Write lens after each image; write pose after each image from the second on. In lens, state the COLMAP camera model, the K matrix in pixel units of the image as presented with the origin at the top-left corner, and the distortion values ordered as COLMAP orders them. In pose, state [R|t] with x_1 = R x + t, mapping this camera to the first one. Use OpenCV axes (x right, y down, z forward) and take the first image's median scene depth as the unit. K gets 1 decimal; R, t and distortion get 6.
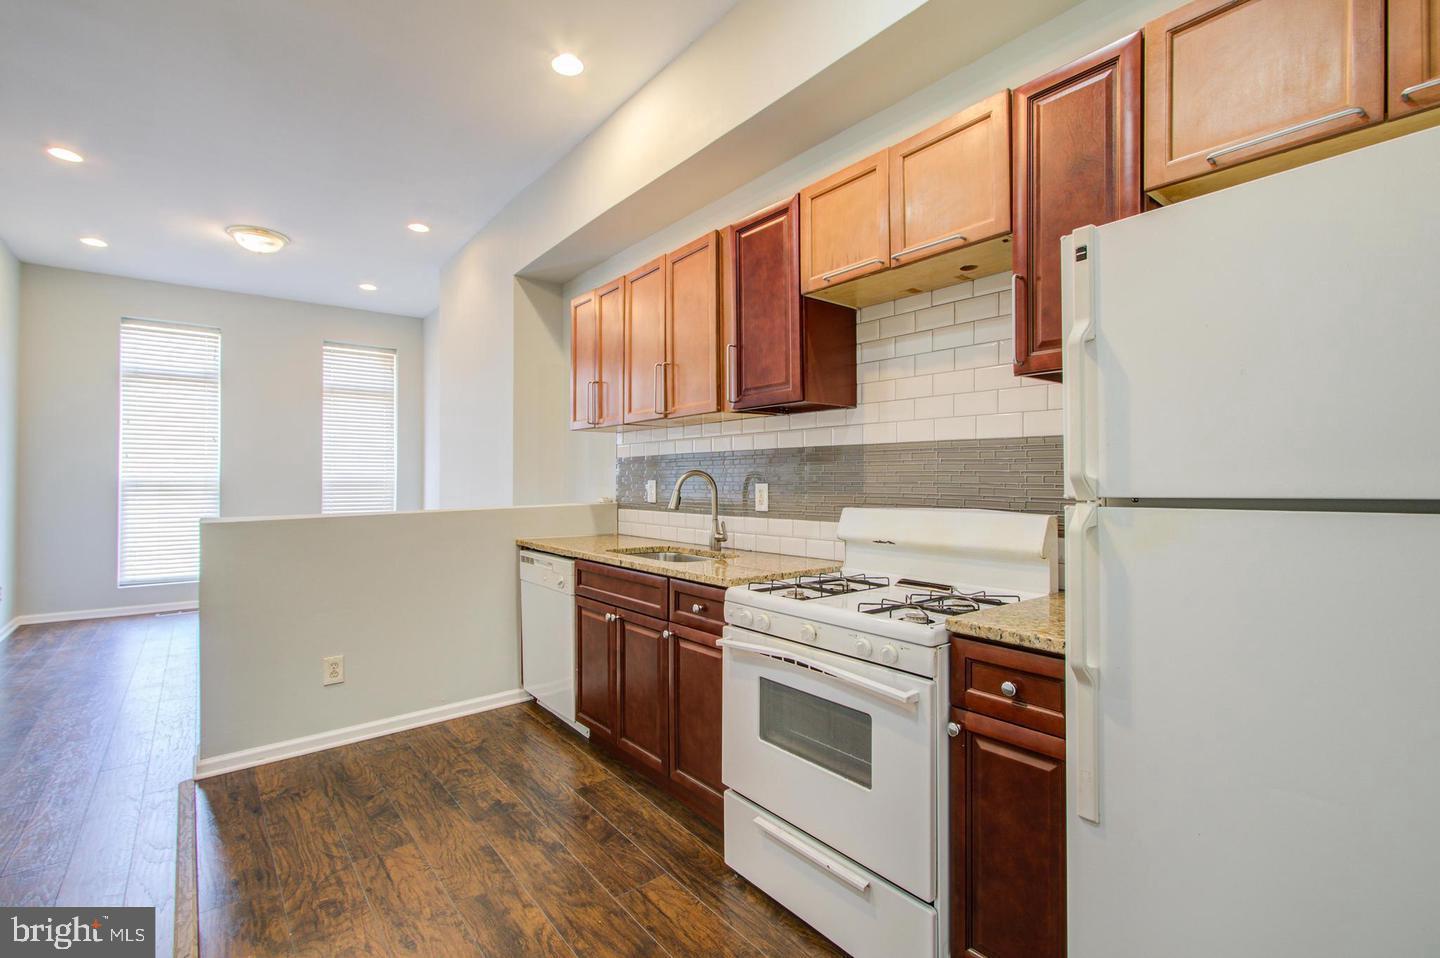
lens RADIAL K [[649.9, 0, 714.6], [0, 649.9, 479.3], [0, 0, 1]] dist [0.002098, 0.000373]
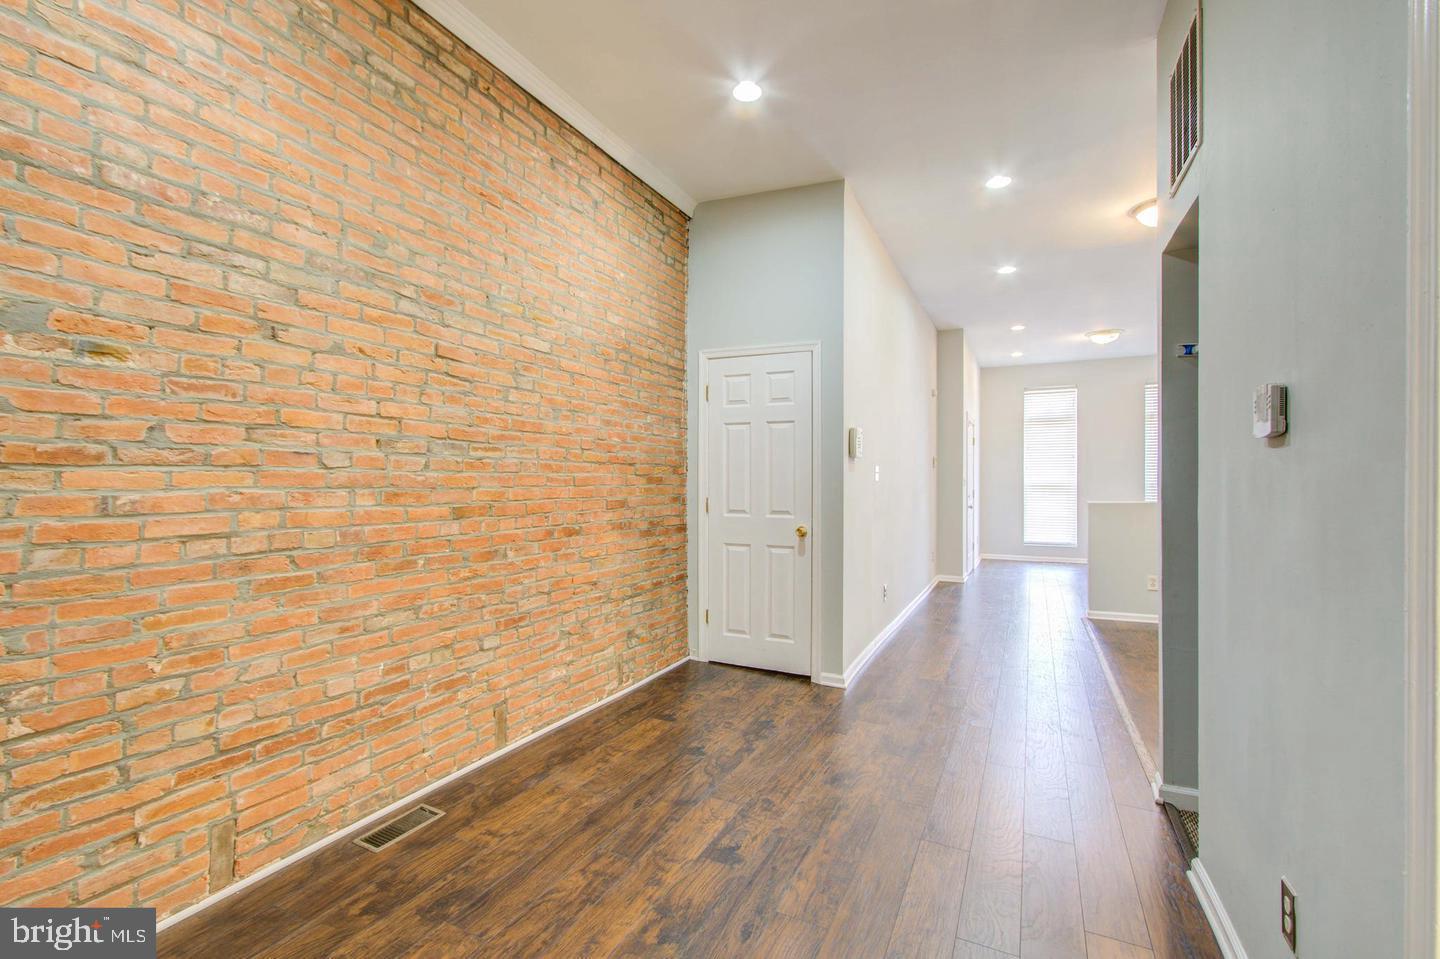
lens RADIAL K [[649.0, 0, 704.3], [0, 649.0, 475.9], [0, 0, 1]] dist [0.001275, 0.000485]
pose [[0.421204, -0.008660, -0.906925, 0.590745], [0.003128, 0.999962, -0.008096, -0.010523], [0.906961, 0.000573, 0.421215, -1.000804]]
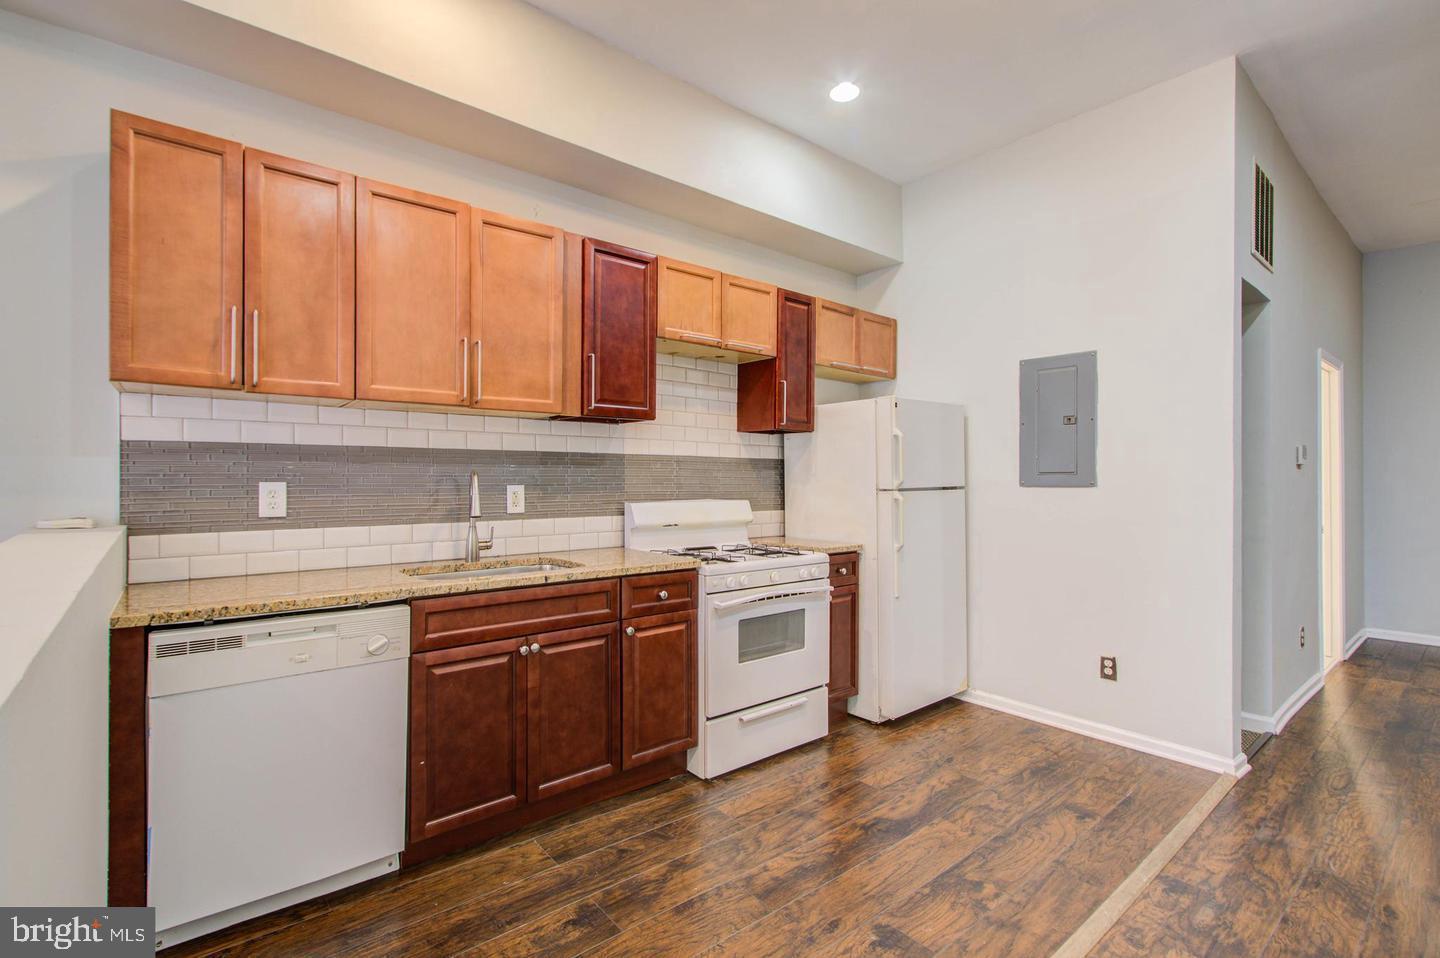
lens RADIAL K [[649.0, 0, 704.3], [0, 649.0, 475.4], [0, 0, 1]] dist [0.001275, 0.000485]
pose [[-0.010623, 0.000331, 0.999944, -0.880233], [-0.009704, 0.999953, -0.000434, -0.009152], [-0.999896, -0.009709, -0.010619, 0.708354]]
